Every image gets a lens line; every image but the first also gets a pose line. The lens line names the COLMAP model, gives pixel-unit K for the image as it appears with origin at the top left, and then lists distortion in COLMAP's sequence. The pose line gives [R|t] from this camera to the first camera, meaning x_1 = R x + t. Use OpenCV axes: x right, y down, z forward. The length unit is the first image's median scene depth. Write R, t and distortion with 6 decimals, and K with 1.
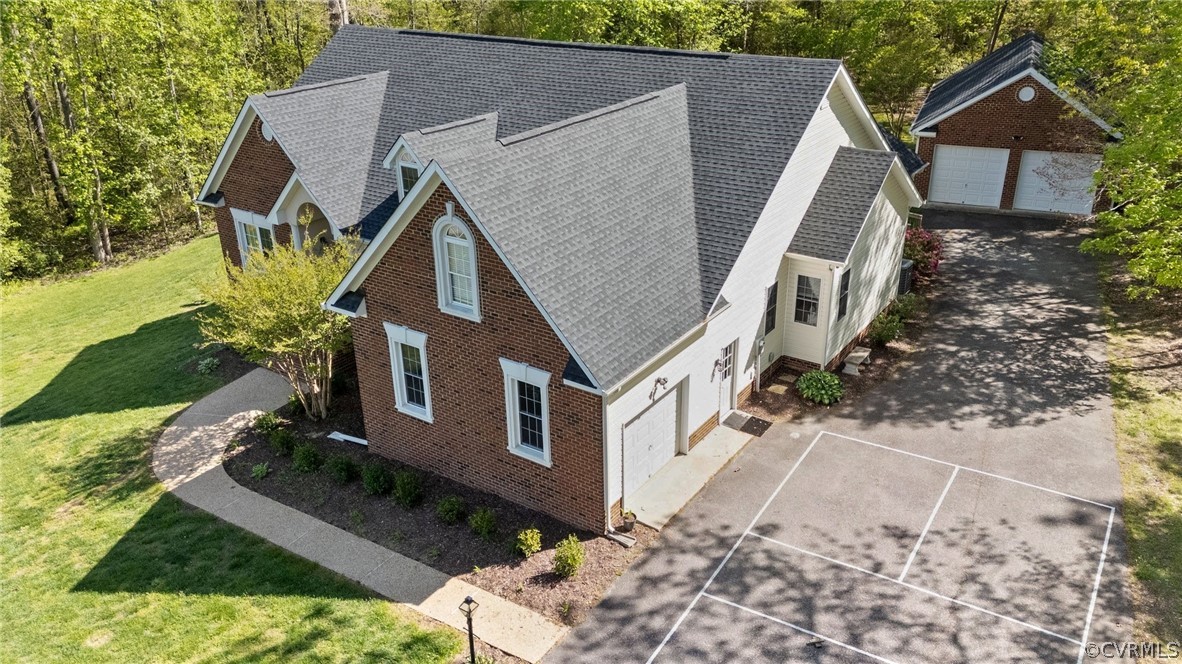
lens RADIAL K [[946.6, 0, 591.0], [0, 946.6, 332.0], [0, 0, 1]] dist [0.036037, -0.000661]
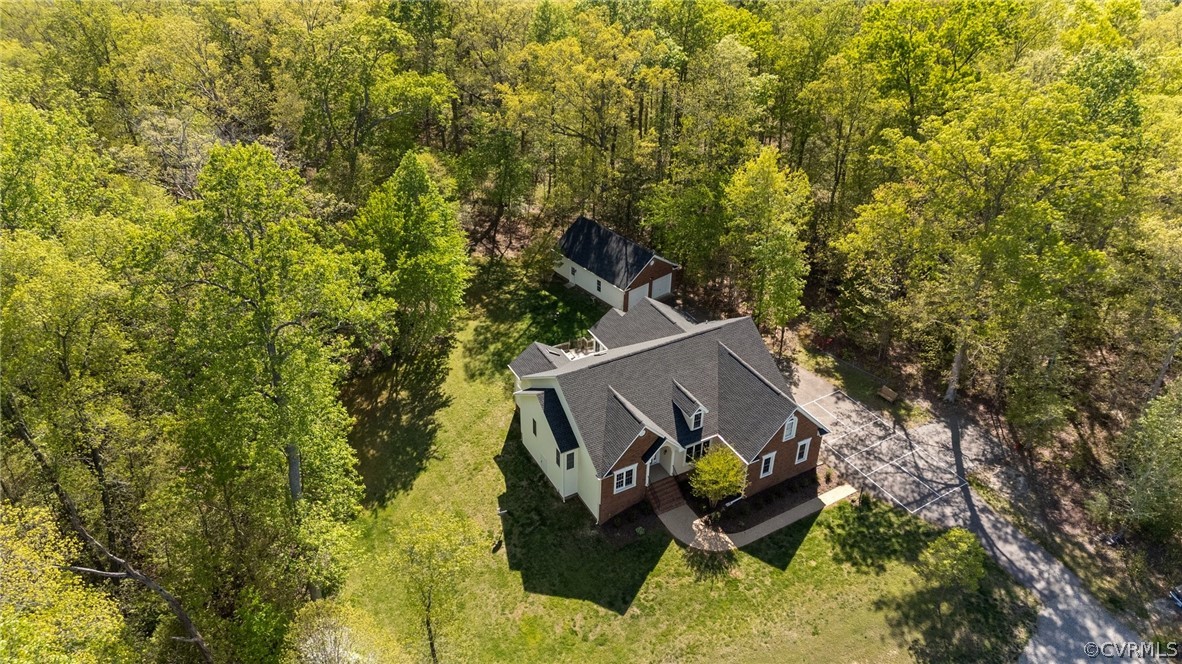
lens RADIAL K [[892.0, 0, 591.0], [0, 892.0, 332.0], [0, 0, 1]] dist [0.002644, 0.000942]
pose [[0.407634, -0.453312, 0.792681, -2.640198], [0.330025, 0.882536, 0.334983, -1.575134], [-0.851421, 0.125054, 0.509356, -0.112435]]
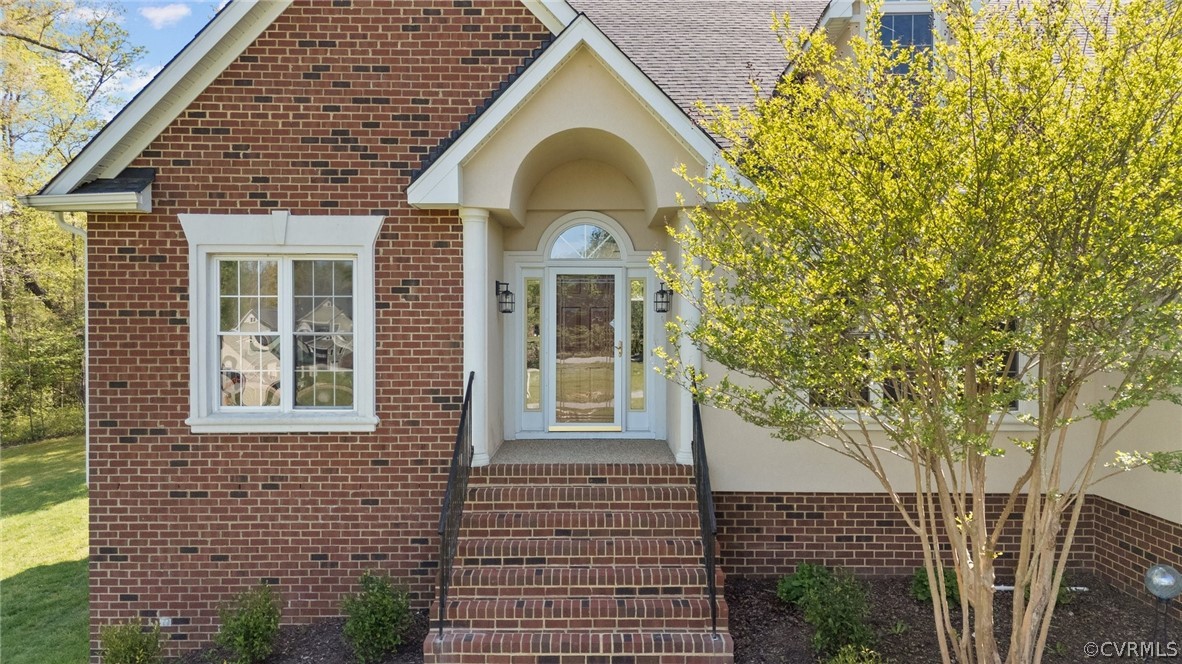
lens RADIAL K [[892.0, 0, 591.0], [0, 892.0, 332.0], [0, 0, 1]] dist [0.002644, 0.000942]
pose [[0.818466, 0.008547, 0.574492, -0.595247], [0.226746, 0.913927, -0.336637, 0.057352], [-0.527921, 0.405789, 0.746079, 0.966262]]
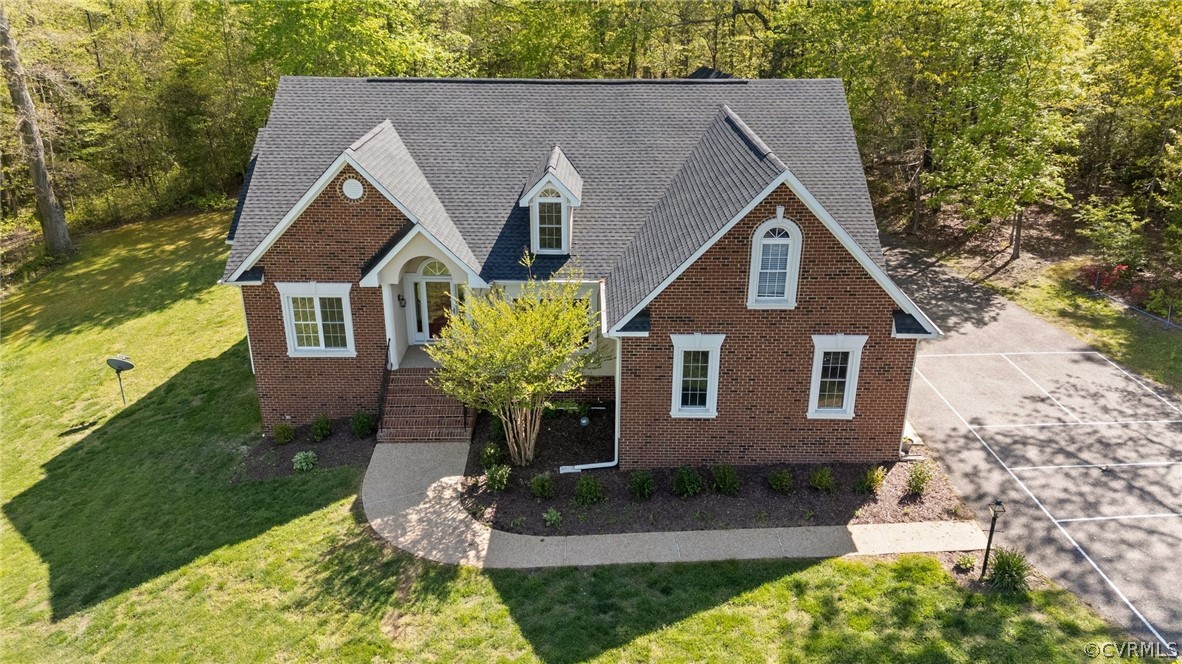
lens RADIAL K [[884.6, 0, 606.8], [0, 884.6, 347.7], [0, 0, 1]] dist [0.003401, -0.000564]
pose [[0.805802, -0.208117, 0.554410, -0.810448], [0.220467, 0.974341, 0.045318, -0.056149], [-0.549616, 0.085712, 0.831009, 0.212948]]
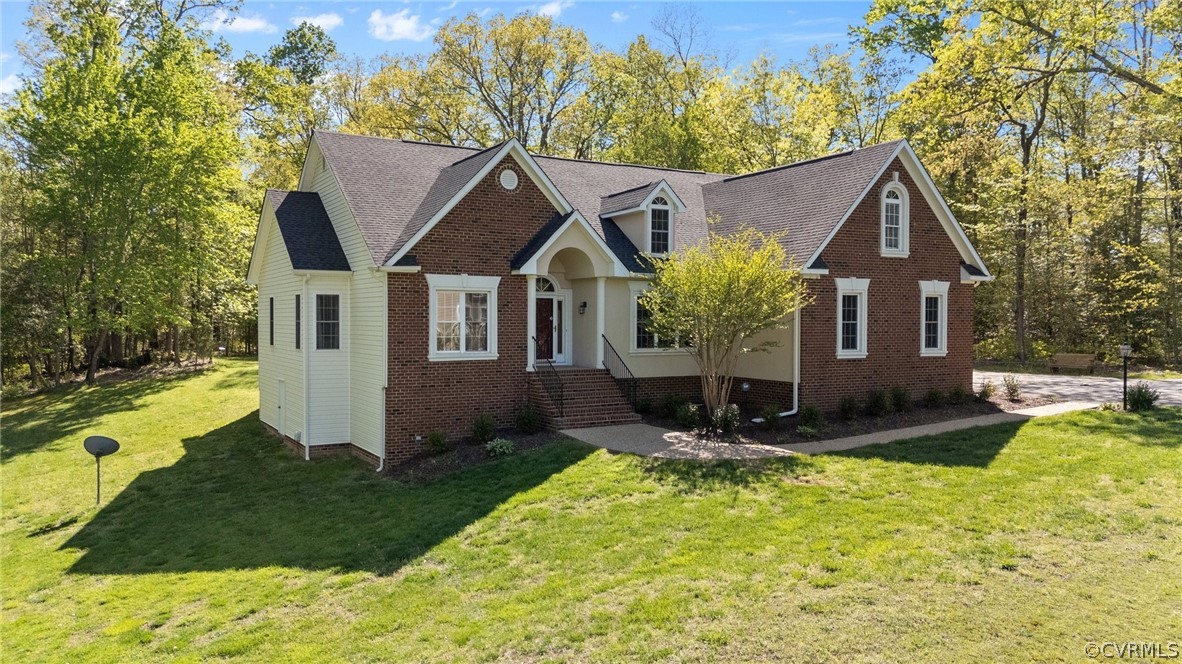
lens RADIAL K [[892.0, 0, 591.0], [0, 892.0, 332.0], [0, 0, 1]] dist [0.002644, 0.000942]
pose [[0.428951, 0.001061, 0.903327, -1.370821], [0.363859, 0.915085, -0.173855, 0.136012], [-0.826806, 0.403259, 0.392140, 0.816728]]
